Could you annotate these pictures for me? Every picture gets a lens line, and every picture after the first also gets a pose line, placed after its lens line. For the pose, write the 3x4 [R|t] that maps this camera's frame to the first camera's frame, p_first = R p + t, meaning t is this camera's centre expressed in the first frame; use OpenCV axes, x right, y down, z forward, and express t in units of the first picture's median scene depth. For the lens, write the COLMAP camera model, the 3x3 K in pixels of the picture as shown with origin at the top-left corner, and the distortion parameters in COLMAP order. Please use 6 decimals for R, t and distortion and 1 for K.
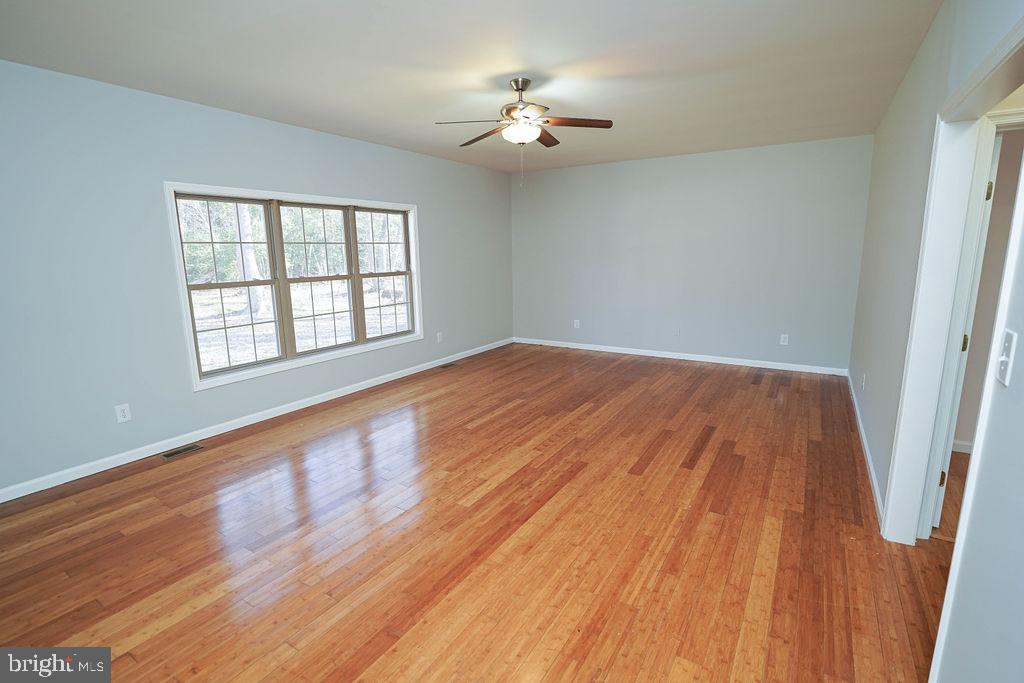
lens RADIAL K [[508.4, 0, 522.8], [0, 508.4, 344.8], [0, 0, 1]] dist [-0.026153, 0.004431]
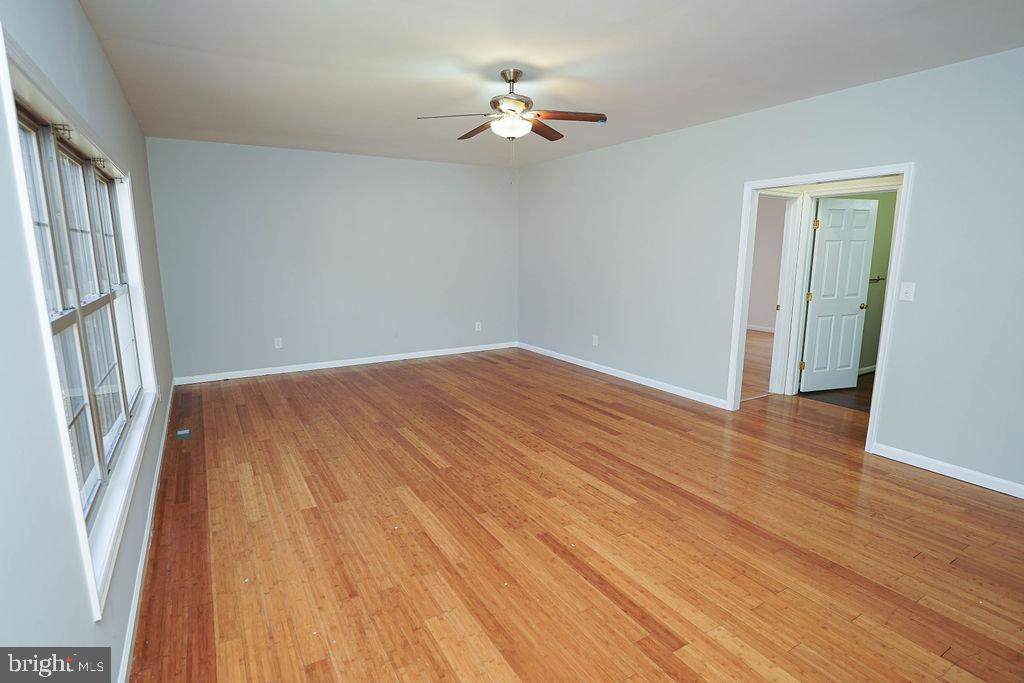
lens RADIAL K [[508.4, 0, 530.4], [0, 508.4, 340.3], [0, 0, 1]] dist [-0.026153, 0.004431]
pose [[0.437490, -0.143636, 0.887677, -0.791547], [0.159373, 0.983918, 0.080662, -0.085829], [-0.884988, 0.106183, 0.453346, 0.521685]]
